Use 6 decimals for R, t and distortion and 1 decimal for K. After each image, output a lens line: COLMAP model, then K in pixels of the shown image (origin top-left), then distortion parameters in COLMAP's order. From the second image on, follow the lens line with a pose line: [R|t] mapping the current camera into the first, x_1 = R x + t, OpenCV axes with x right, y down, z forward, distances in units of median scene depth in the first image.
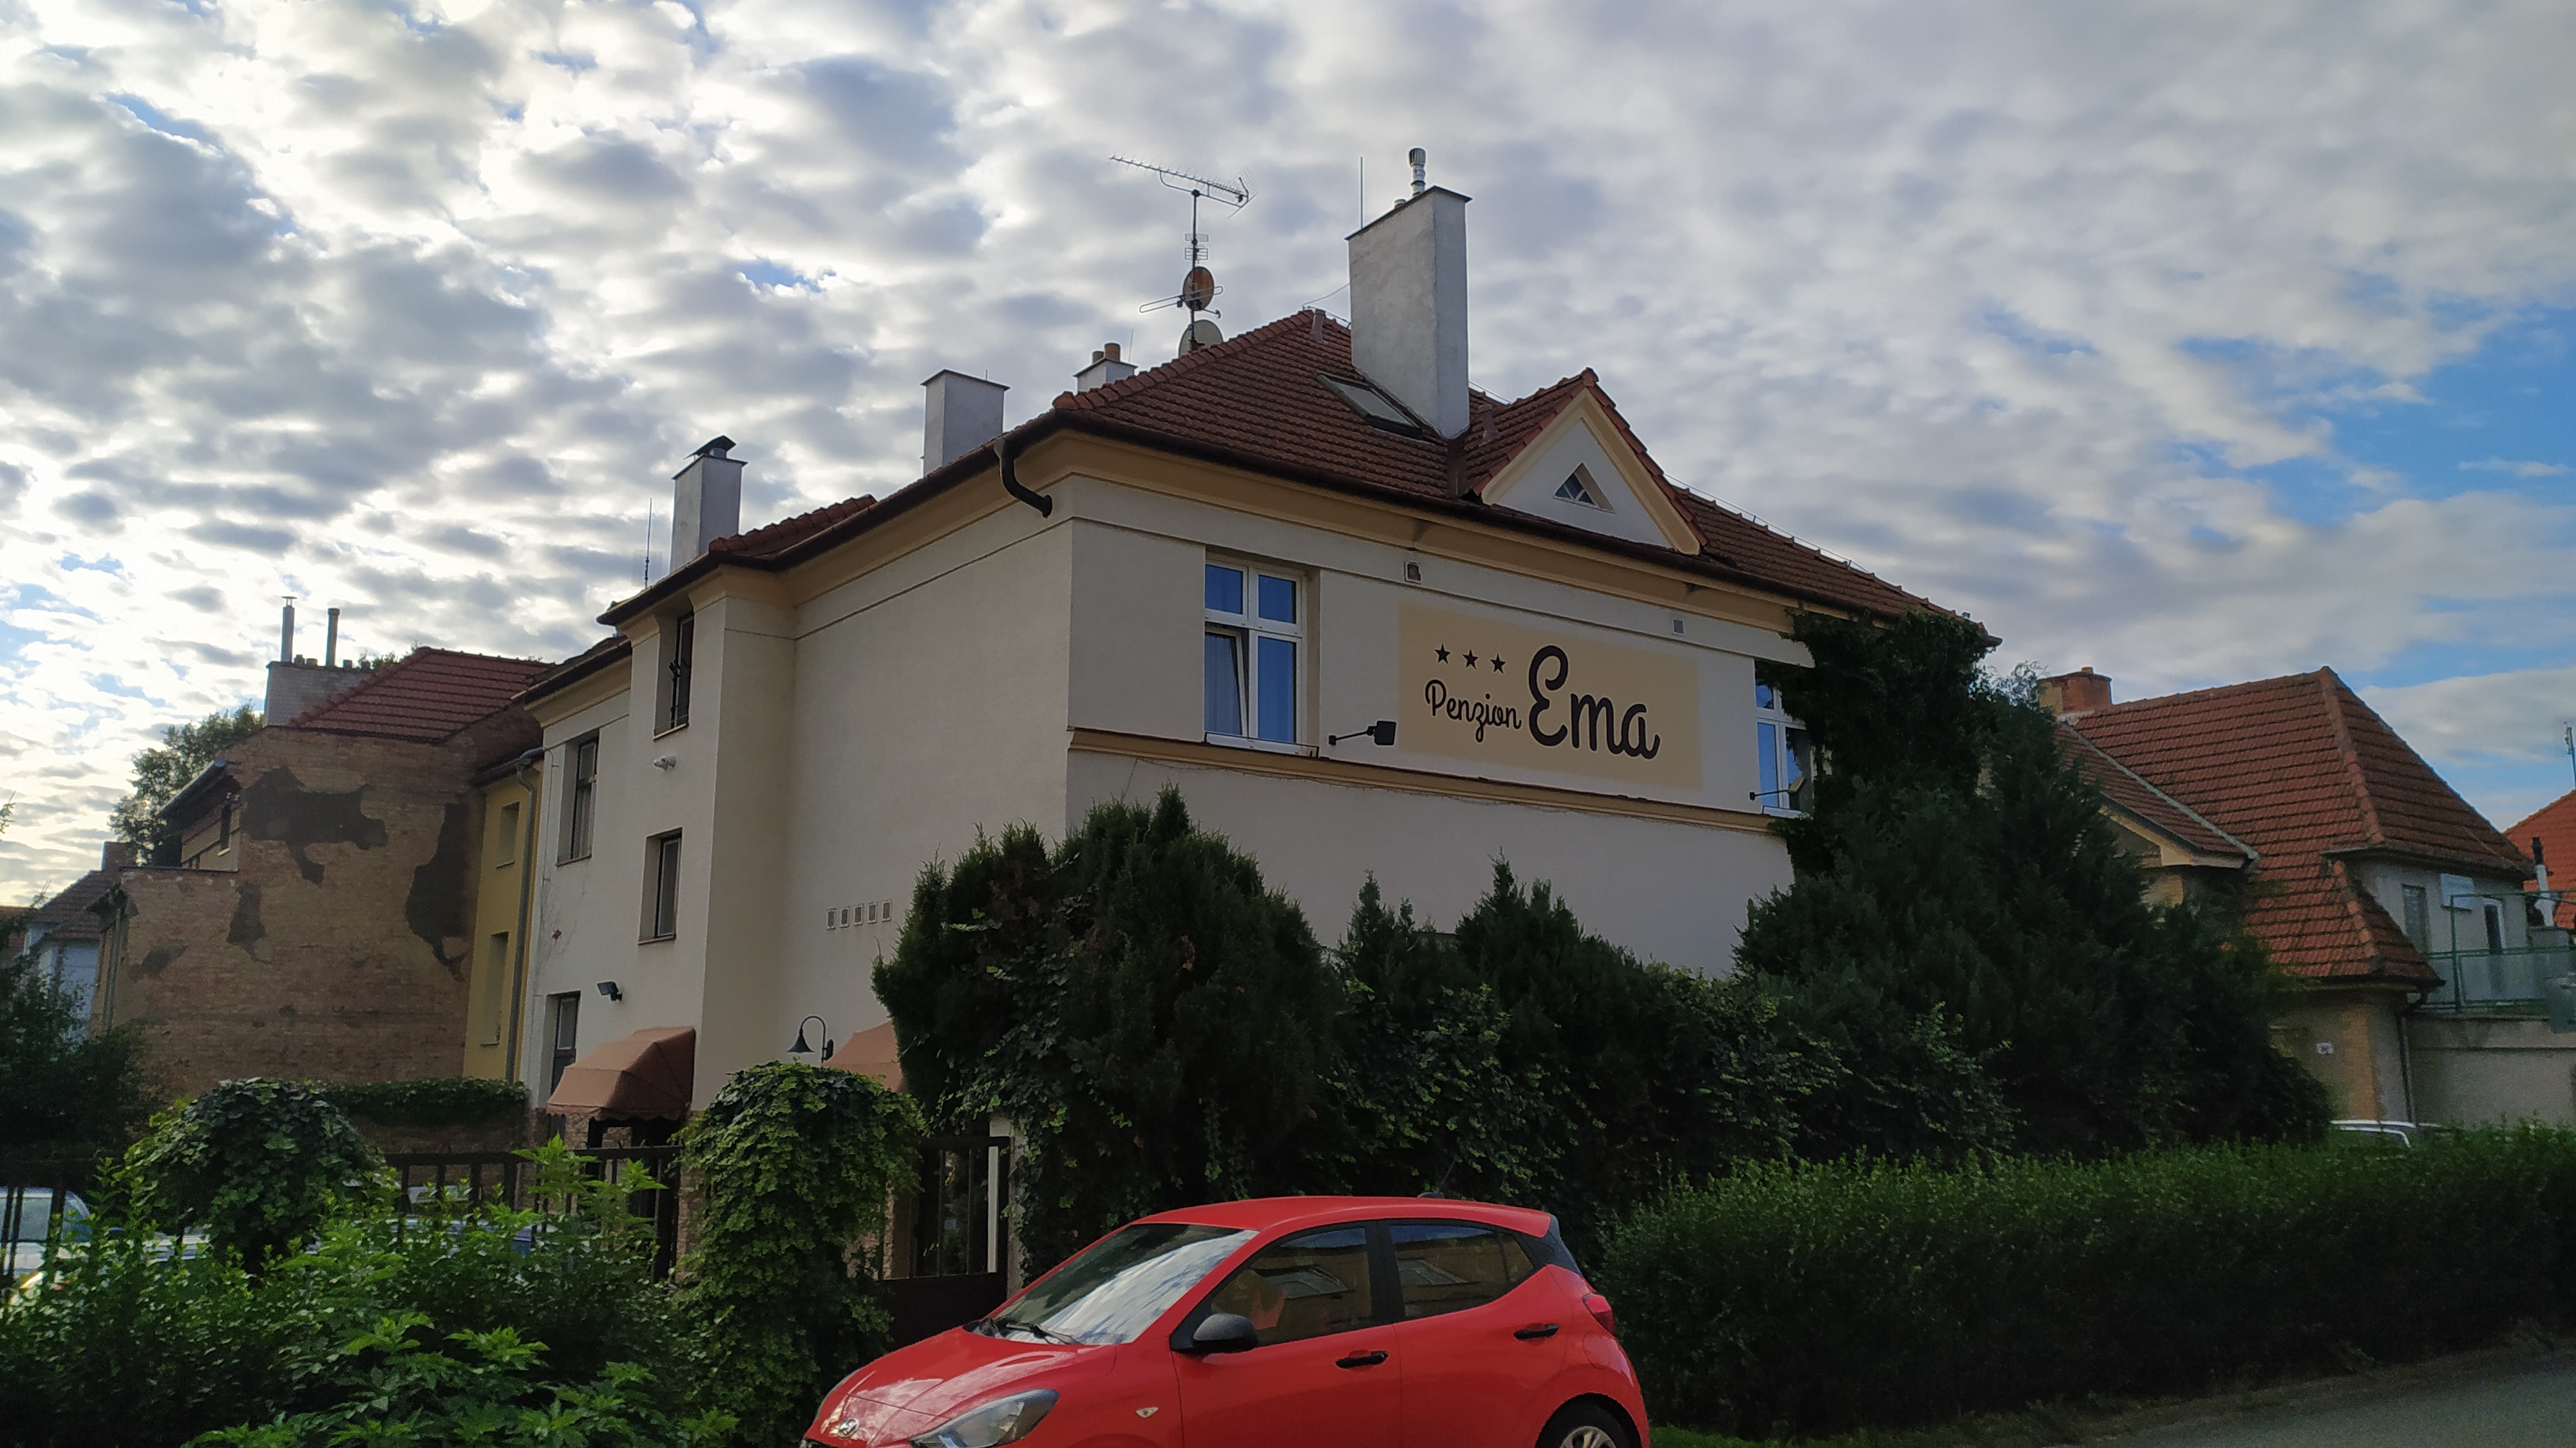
lens RADIAL K [[1879.5, 0, 1288.0], [0, 1879.5, 724.0], [0, 0, 1]] dist [0.110681, -0.104494]
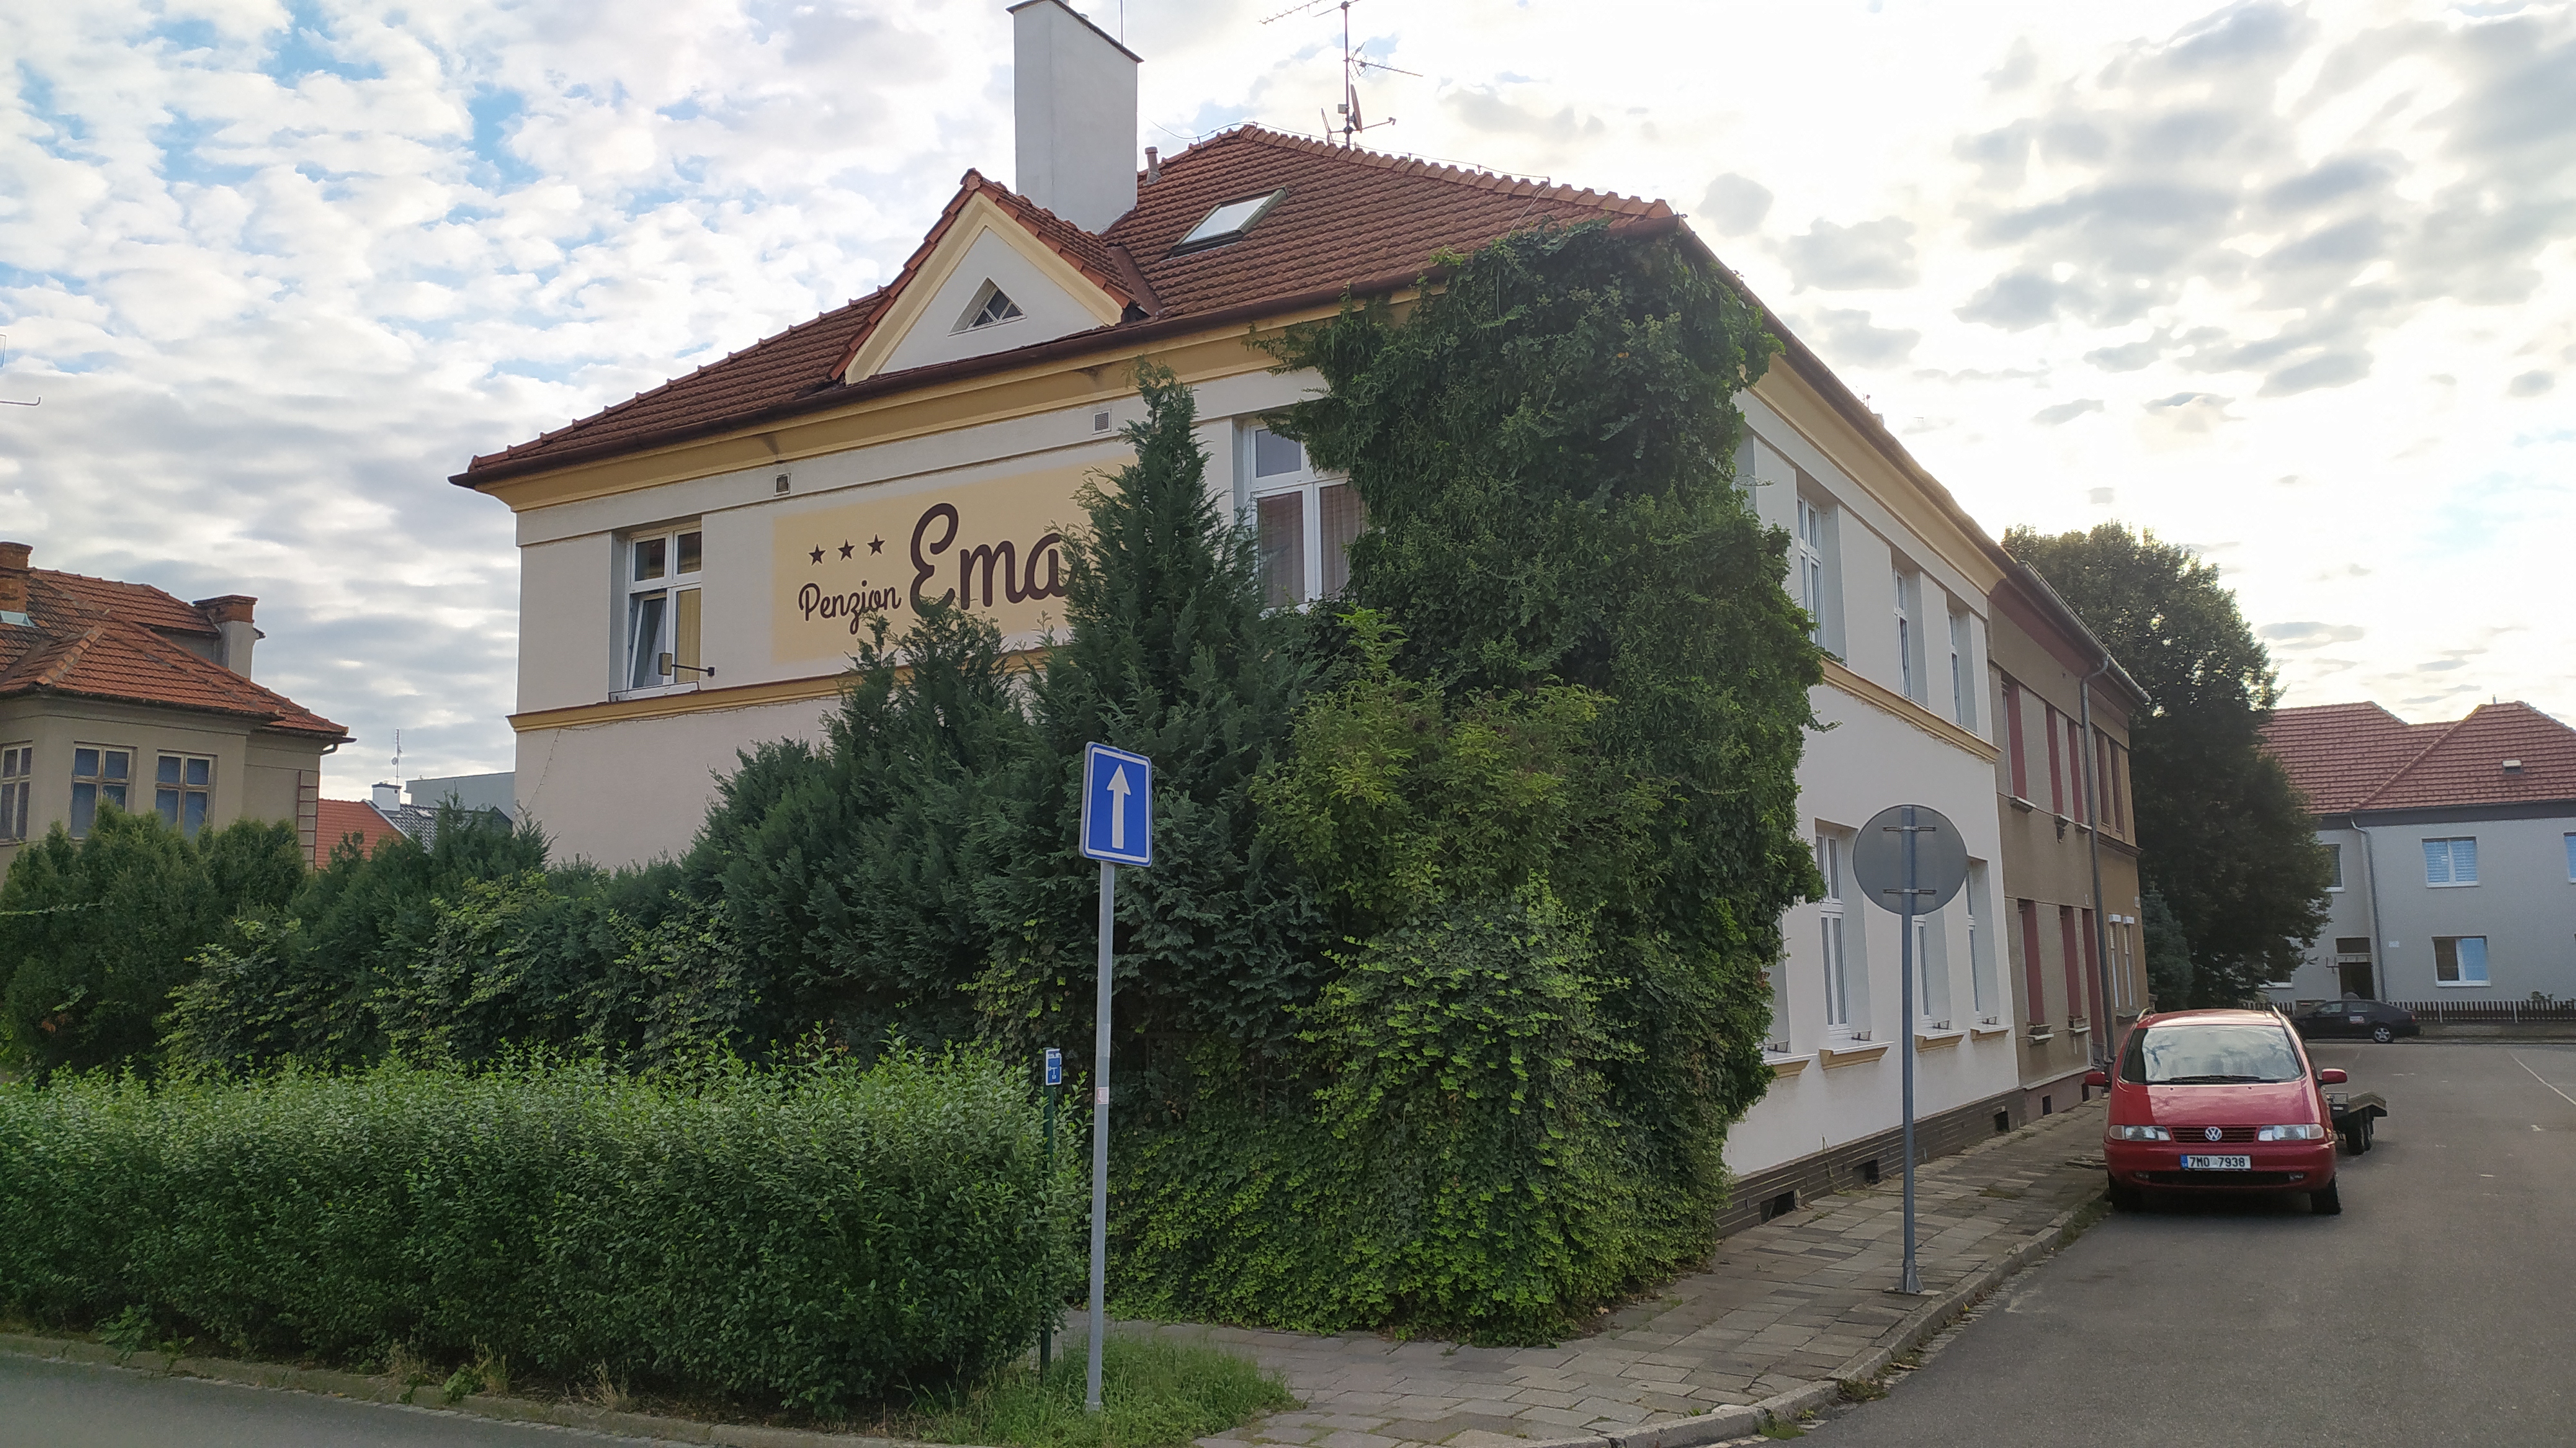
lens RADIAL K [[1879.5, 0, 1288.0], [0, 1879.5, 724.0], [0, 0, 1]] dist [0.110681, -0.104494]
pose [[0.392096, -0.138077, -0.909503, 0.605111], [0.183562, 0.980532, -0.069725, 0.092773], [0.901424, -0.139611, 0.409808, 0.457052]]
